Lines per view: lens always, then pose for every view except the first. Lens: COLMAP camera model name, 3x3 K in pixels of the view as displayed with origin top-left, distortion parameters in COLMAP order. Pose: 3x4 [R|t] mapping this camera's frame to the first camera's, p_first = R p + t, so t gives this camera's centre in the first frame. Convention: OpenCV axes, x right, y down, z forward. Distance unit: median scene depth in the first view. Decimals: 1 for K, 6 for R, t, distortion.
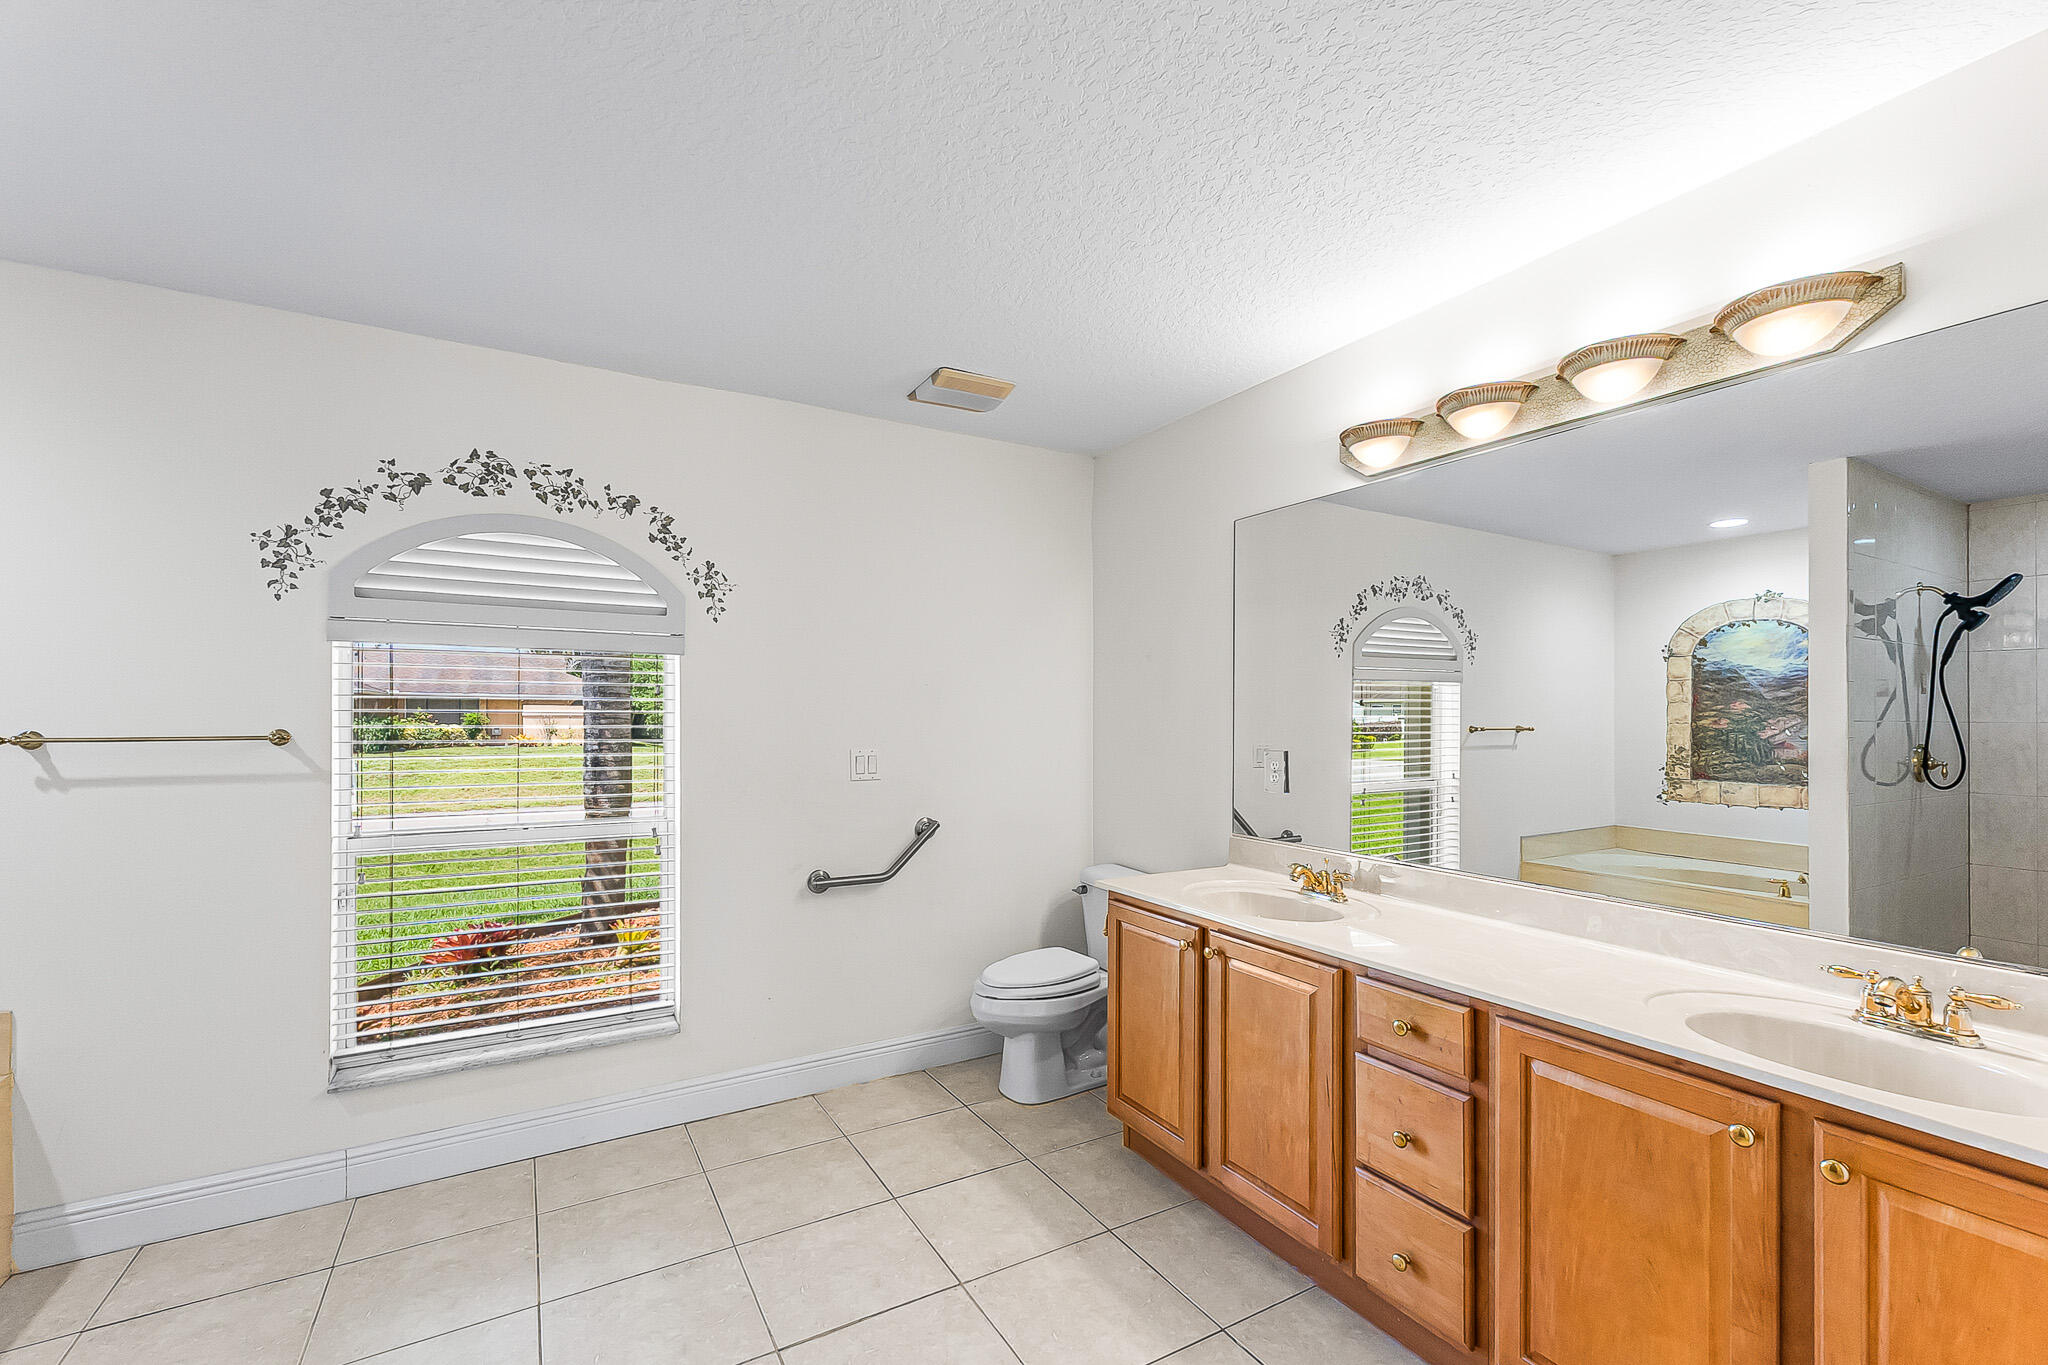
lens RADIAL K [[870.7, 0, 1040.3], [0, 870.7, 720.7], [0, 0, 1]] dist [0.018241, 0.000042]
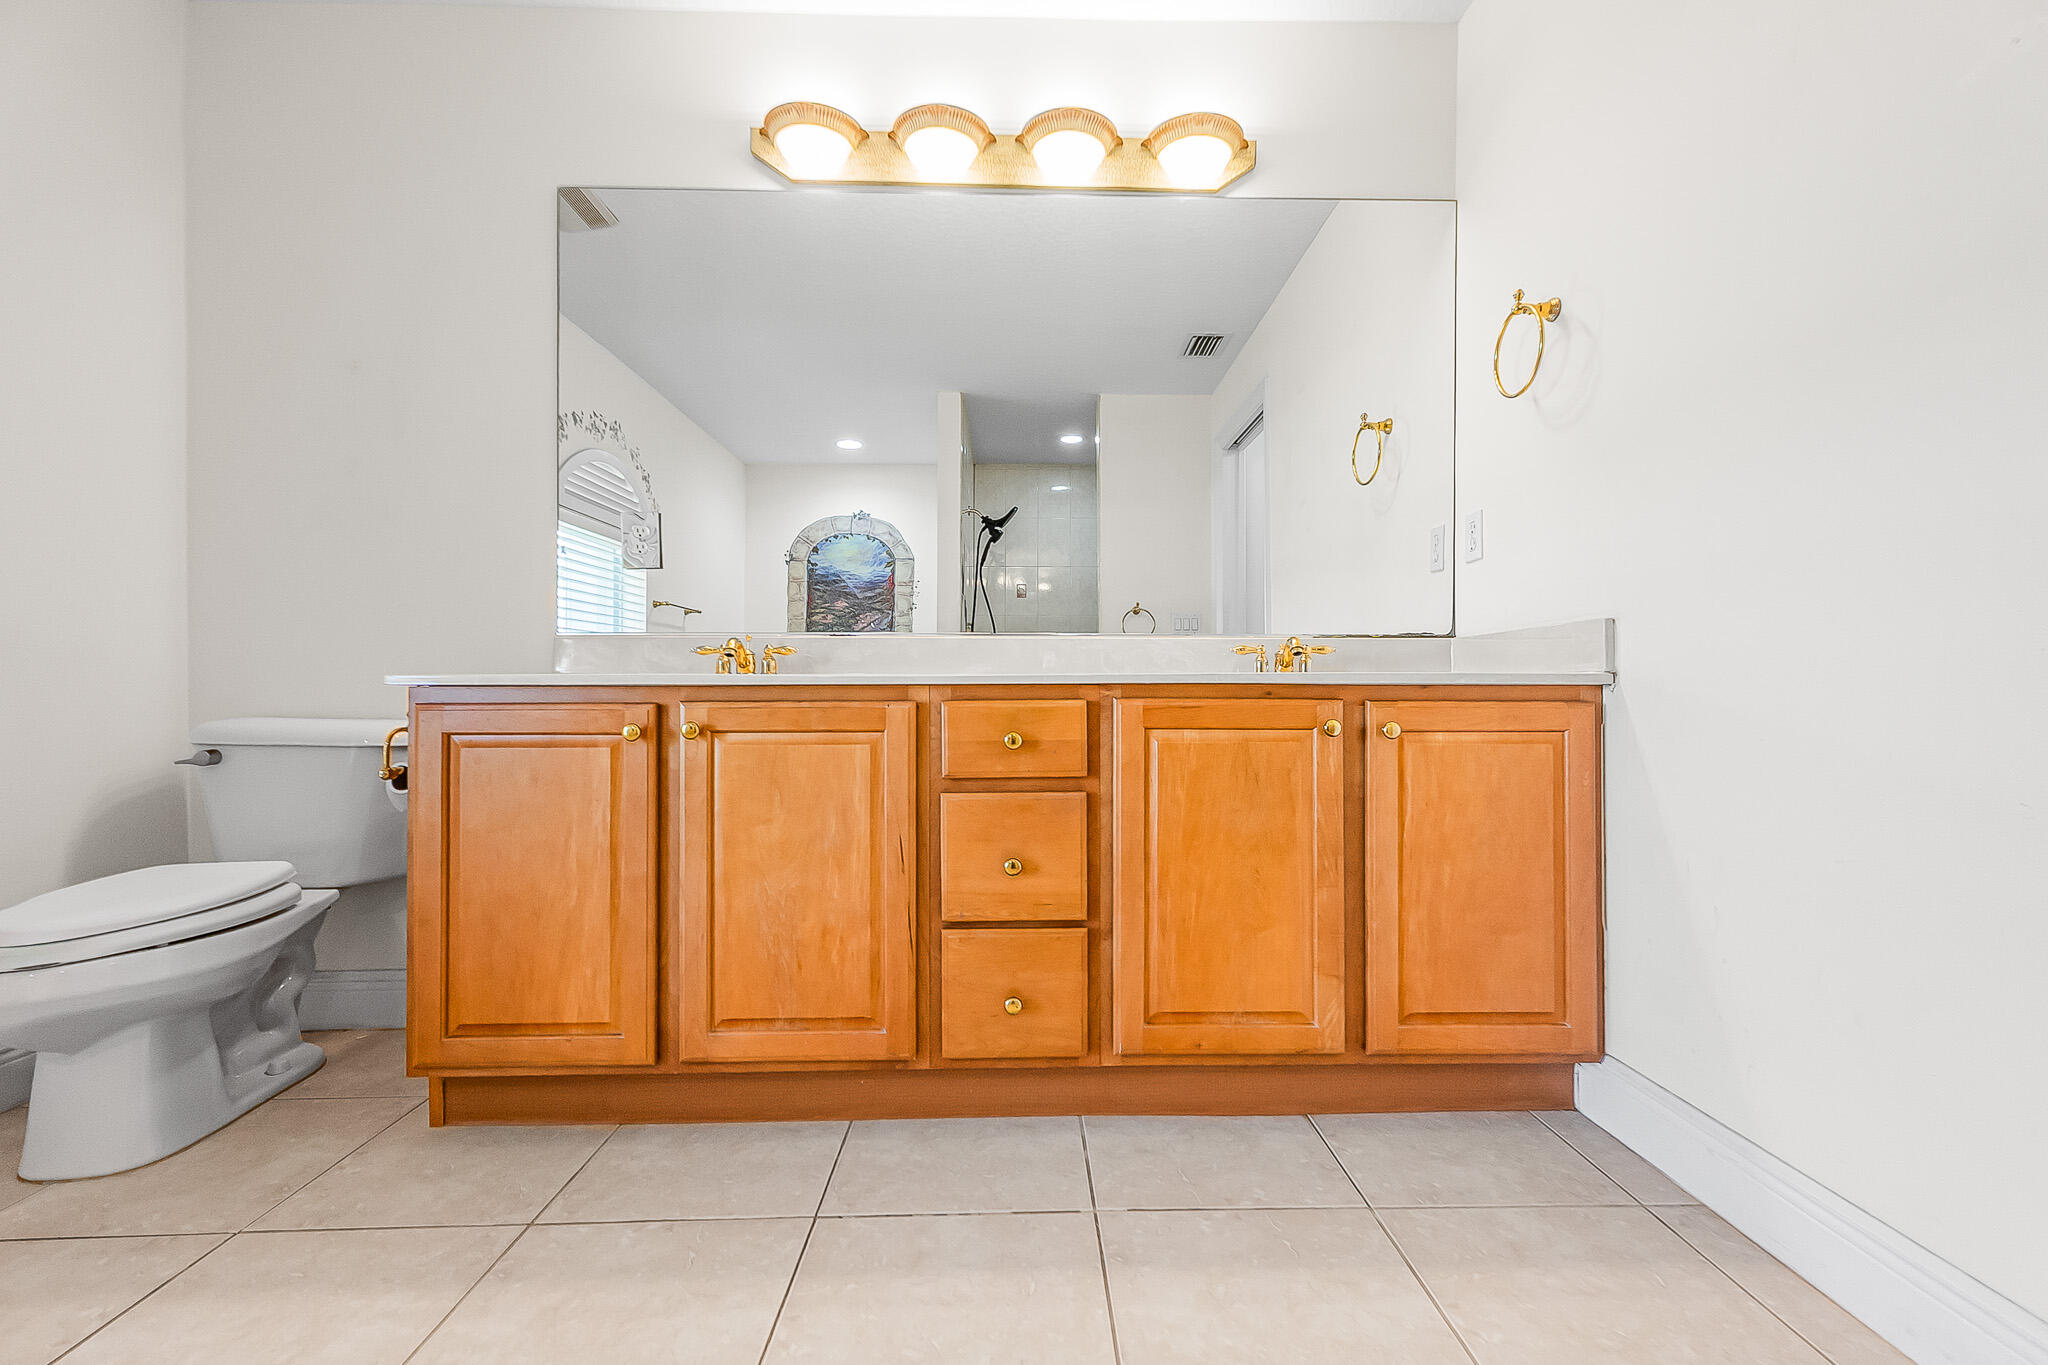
lens RADIAL K [[857.7, 0, 1024.0], [0, 857.7, 682.5], [0, 0, 1]] dist [0.025698, 0.000126]
pose [[0.504908, -0.000214, 0.863173, -0.233459], [0.002834, 0.999995, -0.001410, 0.206612], [-0.863169, 0.003158, 0.504906, 0.390150]]
